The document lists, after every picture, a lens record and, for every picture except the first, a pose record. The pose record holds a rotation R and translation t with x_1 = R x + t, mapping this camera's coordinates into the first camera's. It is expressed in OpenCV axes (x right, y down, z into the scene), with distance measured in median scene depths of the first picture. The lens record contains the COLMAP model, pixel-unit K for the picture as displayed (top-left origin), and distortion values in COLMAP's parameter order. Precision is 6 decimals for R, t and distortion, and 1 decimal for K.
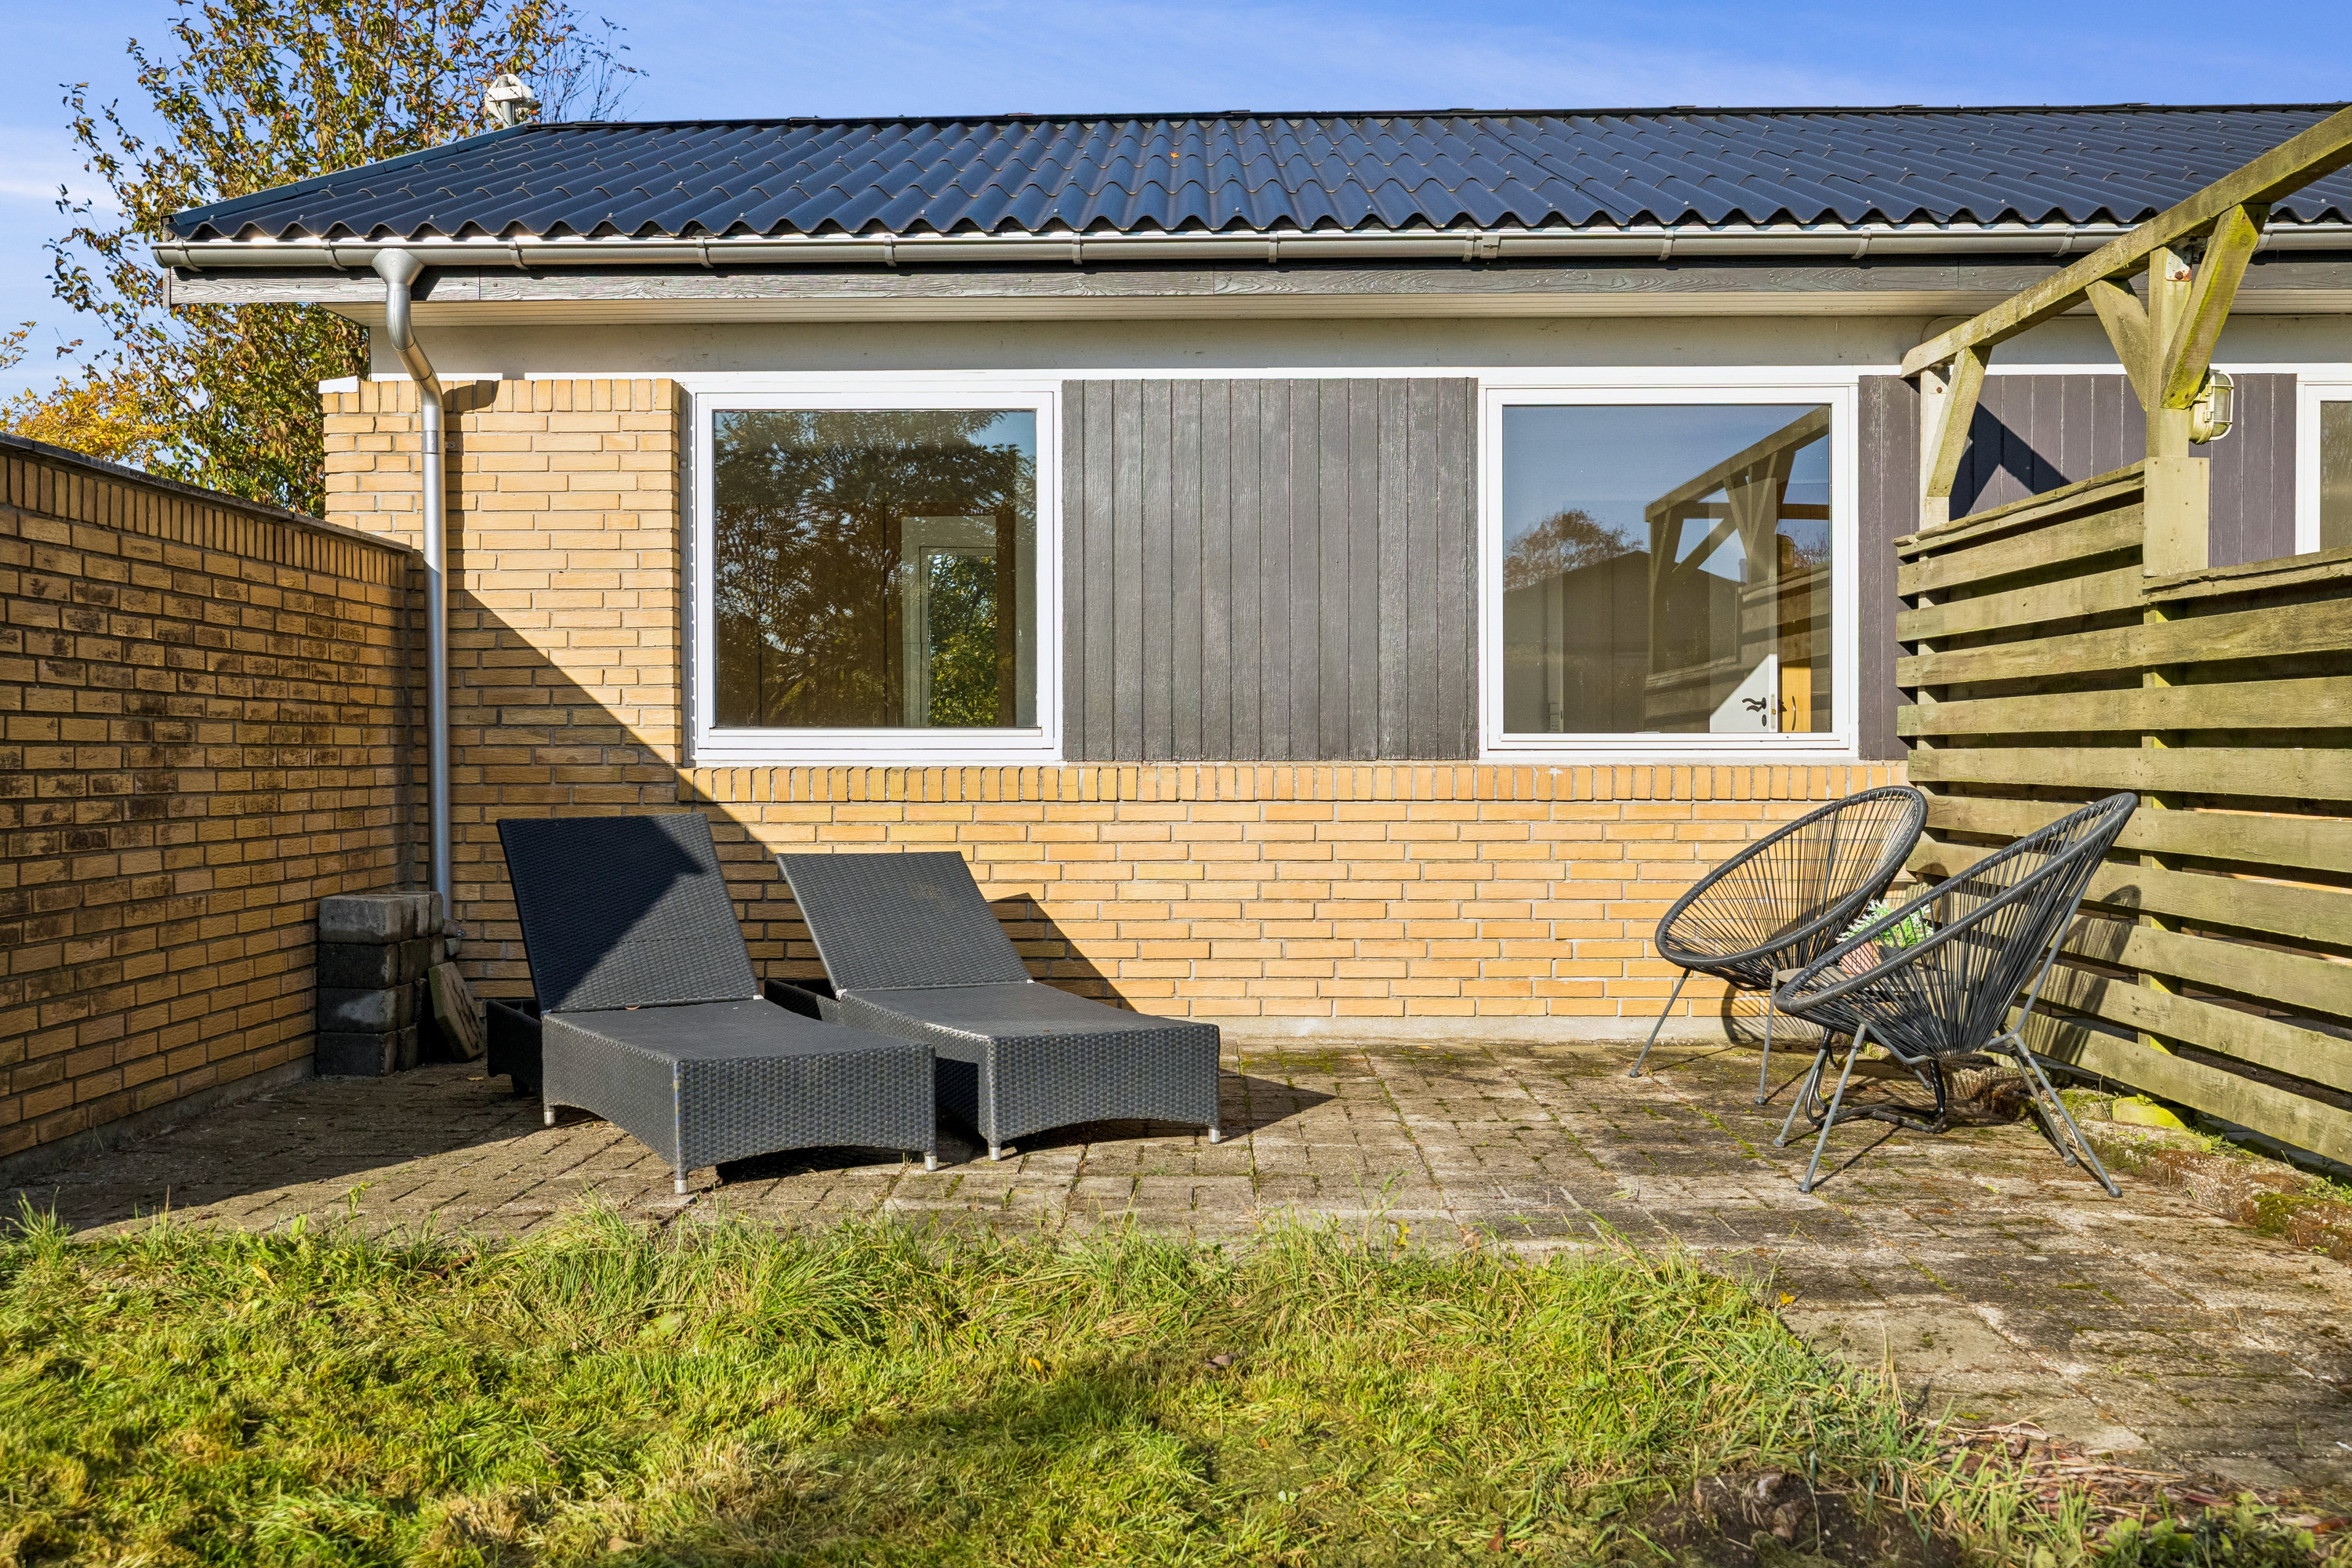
lens RADIAL K [[2281.9, 0, 1176.0], [0, 2281.9, 784.0], [0, 0, 1]] dist [0.000933, -0.006800]
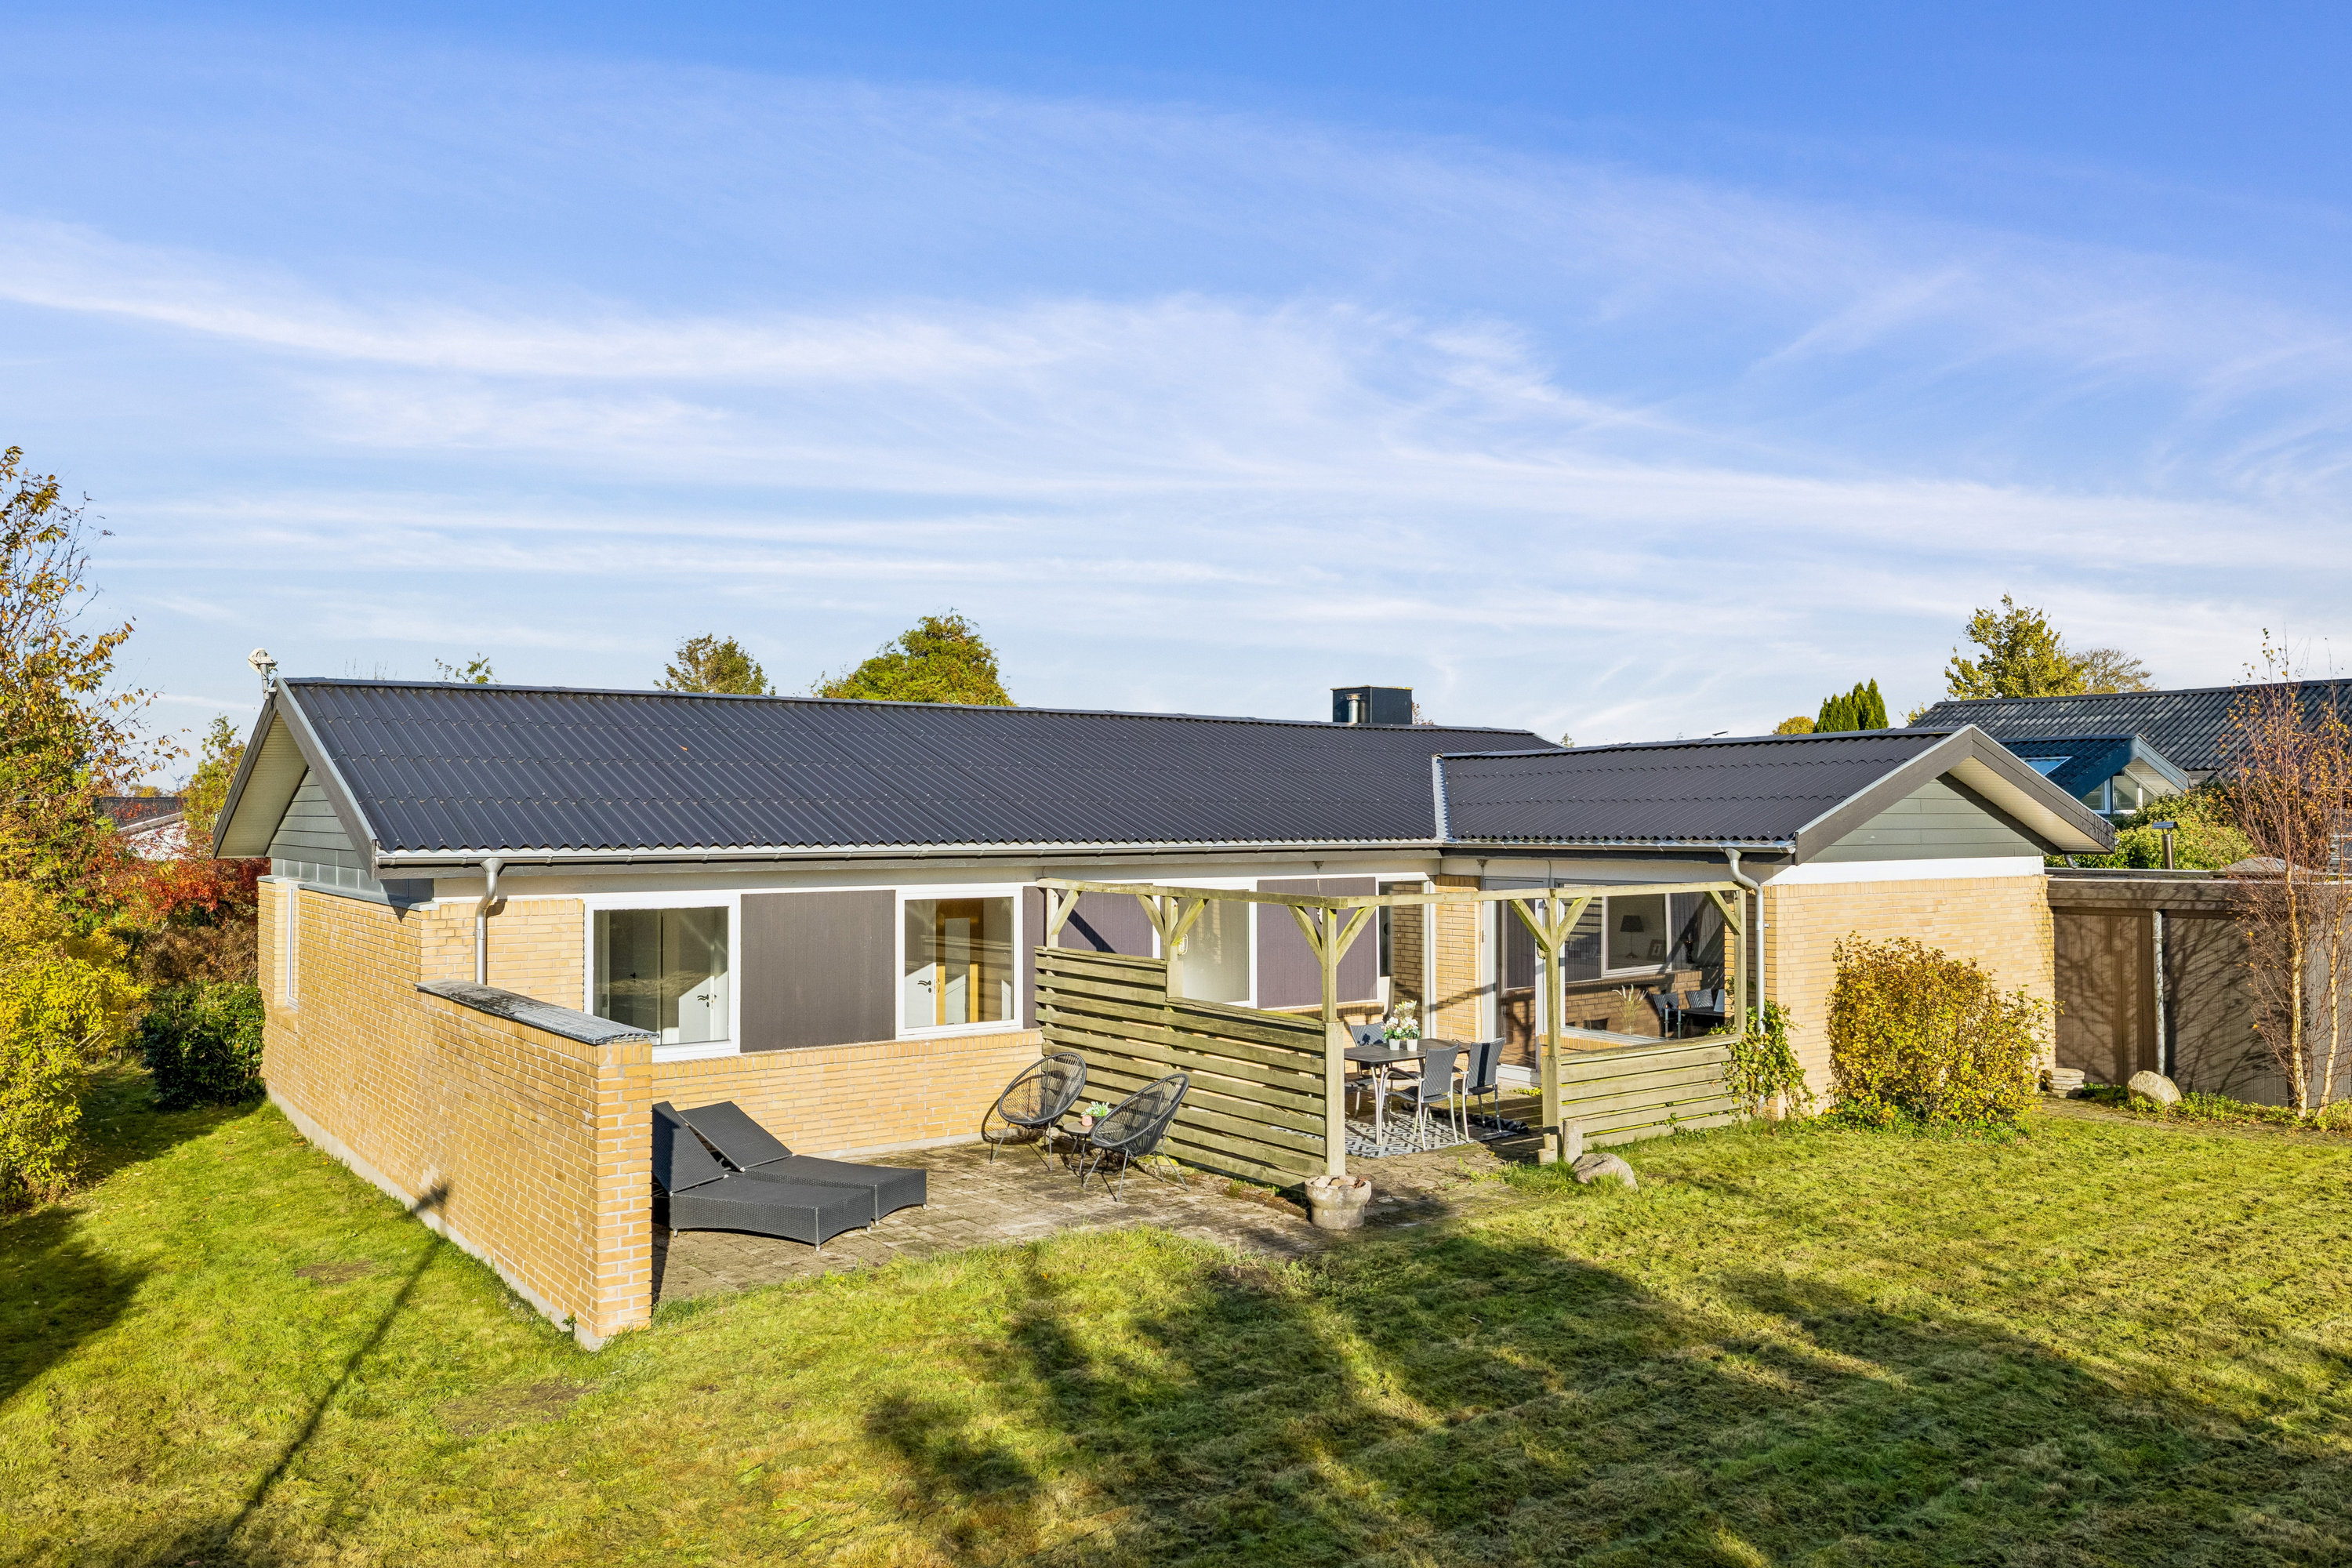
lens RADIAL K [[1724.2, 0, 1176.0], [0, 1724.2, 784.0], [0, 0, 1]] dist [-0.067556, 0.000314]
pose [[0.781406, 0.009235, 0.623954, -0.841200], [0.002264, 0.999842, -0.017635, -0.267666], [-0.624019, 0.015193, 0.781262, -0.713901]]
